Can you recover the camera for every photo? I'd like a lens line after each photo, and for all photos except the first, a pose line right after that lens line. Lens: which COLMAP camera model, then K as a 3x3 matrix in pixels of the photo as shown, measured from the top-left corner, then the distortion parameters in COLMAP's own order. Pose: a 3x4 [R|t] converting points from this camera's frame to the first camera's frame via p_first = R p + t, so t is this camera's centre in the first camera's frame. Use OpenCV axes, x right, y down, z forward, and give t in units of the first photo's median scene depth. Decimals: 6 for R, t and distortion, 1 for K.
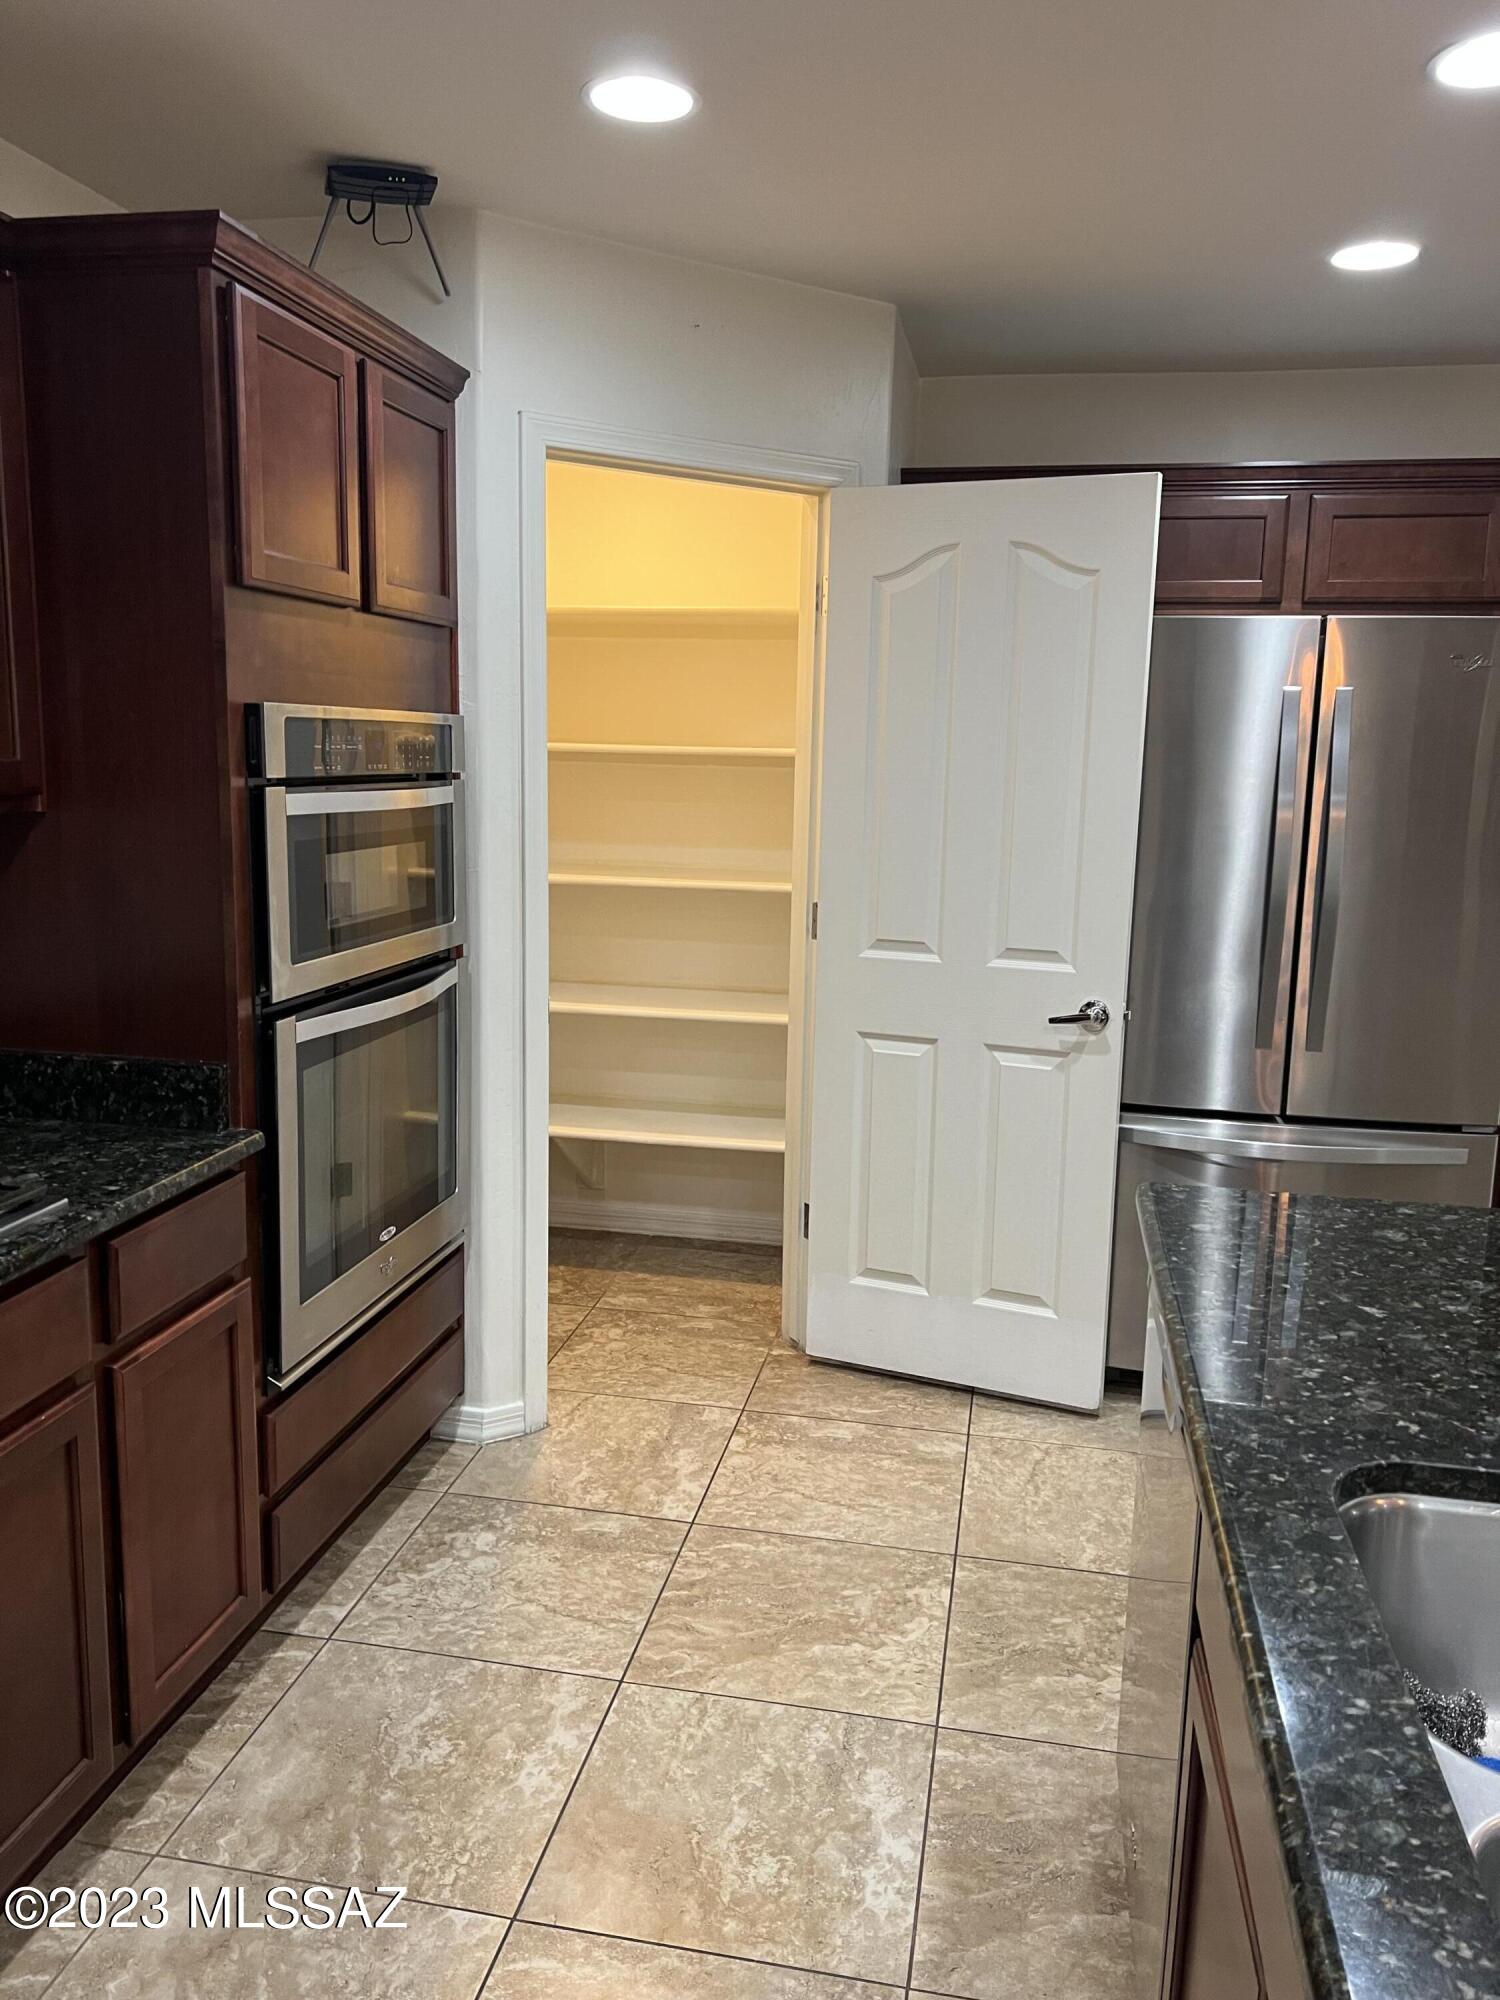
lens RADIAL K [[1507.2, 0, 746.8], [0, 1507.2, 993.4], [0, 0, 1]] dist [0.048579, -0.061795]
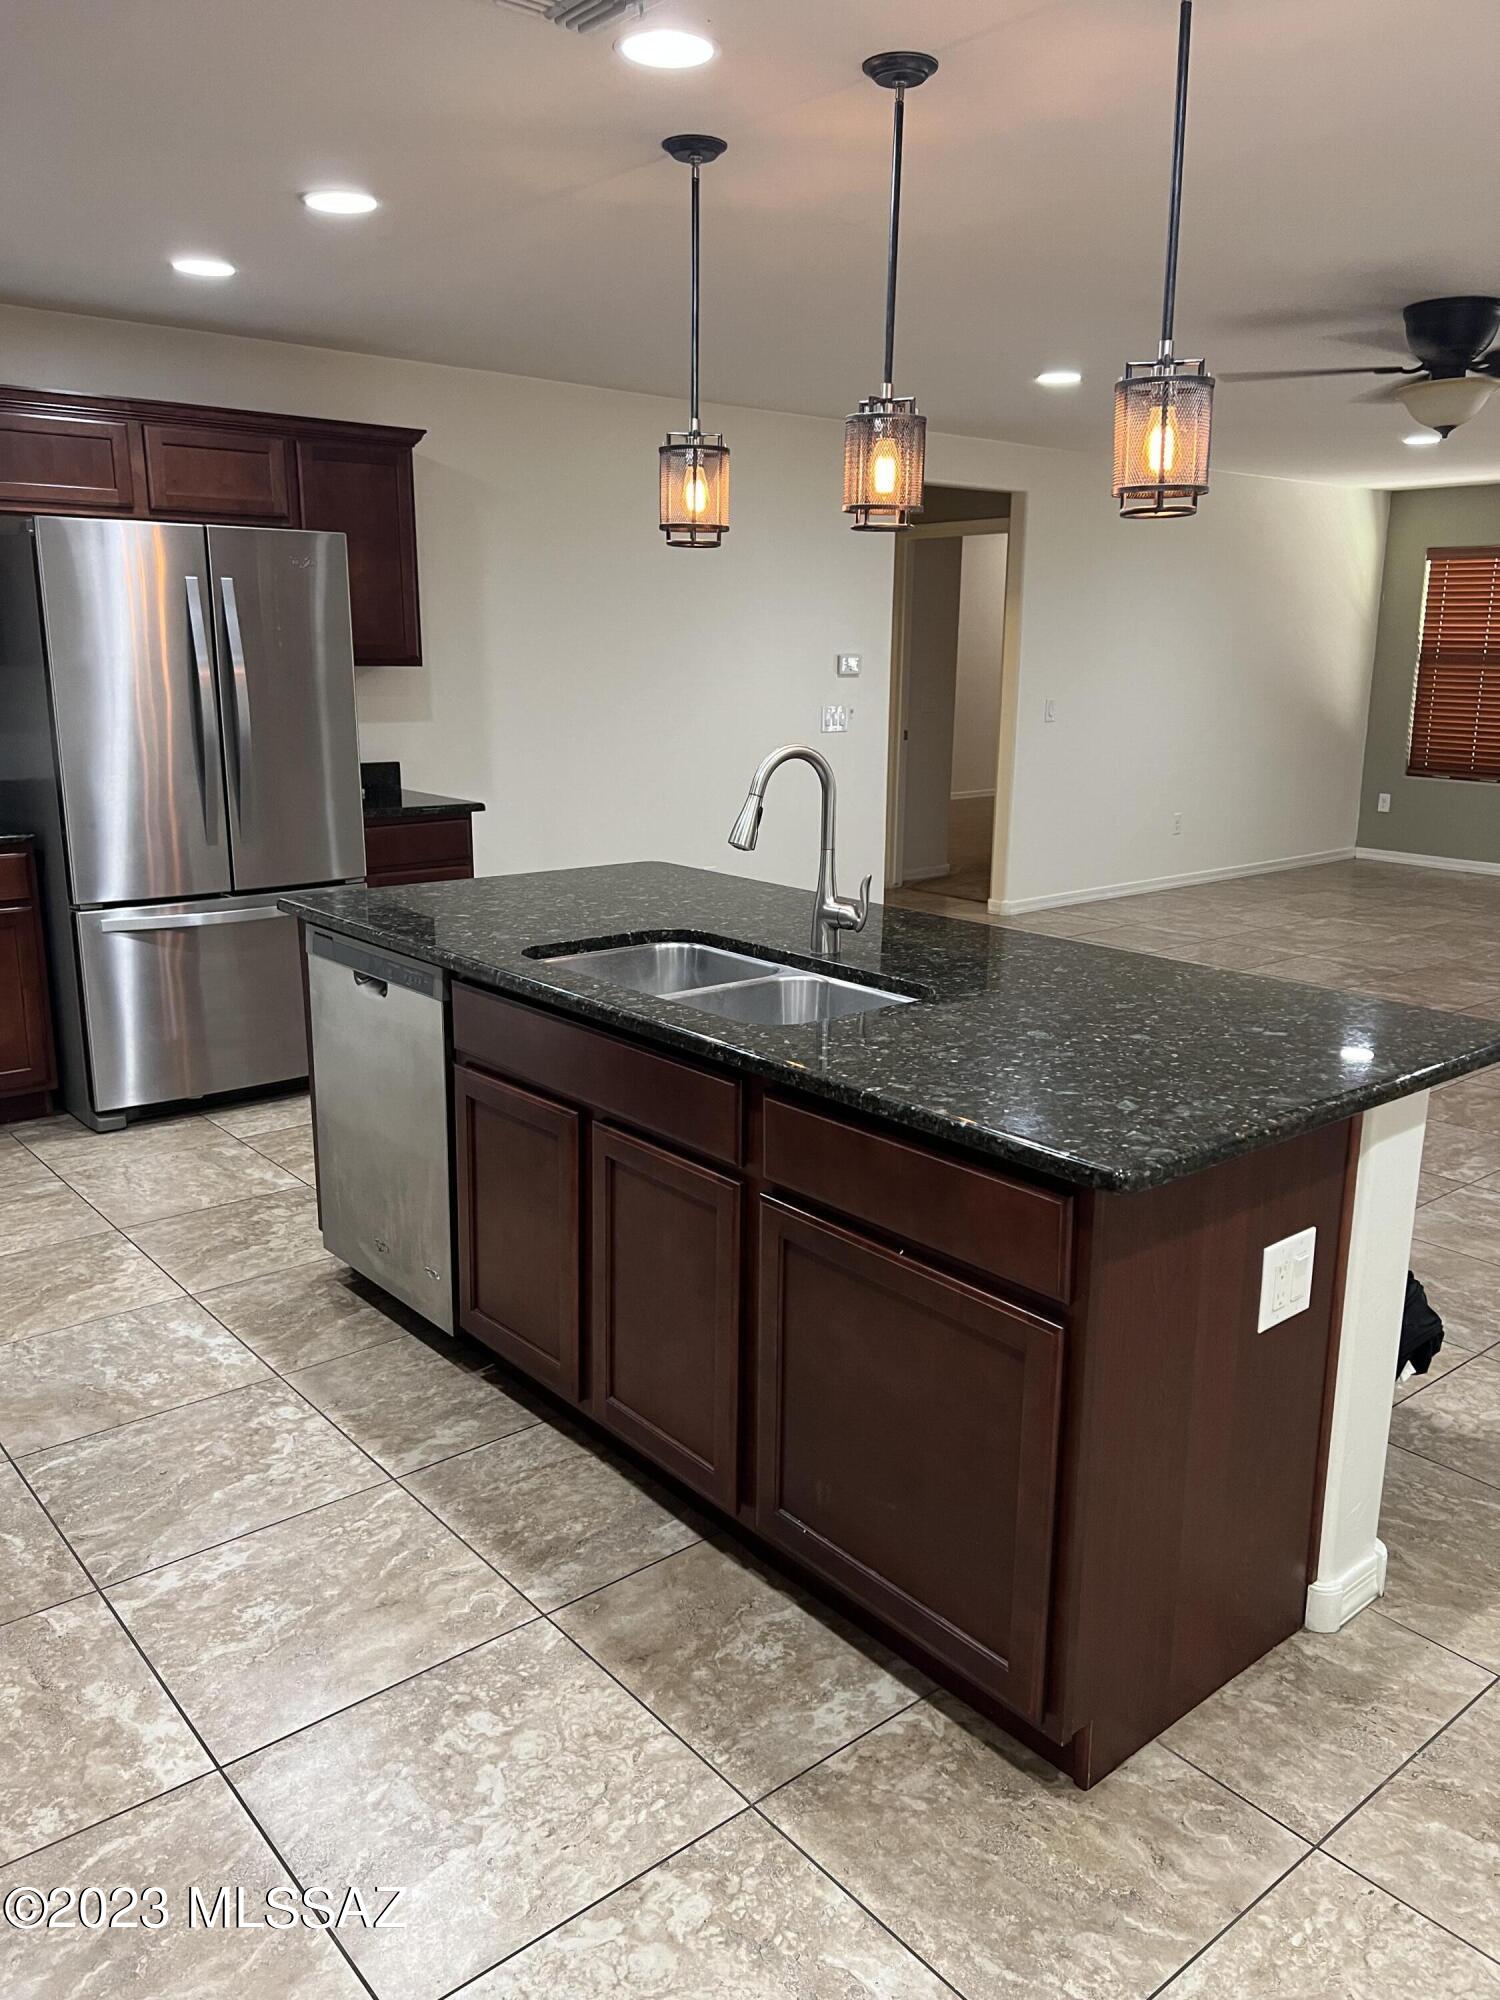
lens RADIAL K [[1507.2, 0, 750.2], [0, 1507.2, 1000.0], [0, 0, 1]] dist [0.048579, -0.061795]
pose [[0.637515, -0.197635, 0.744658, -0.496512], [0.135175, 0.980238, 0.144434, 0.051984], [-0.758487, 0.008581, 0.651632, -0.332875]]
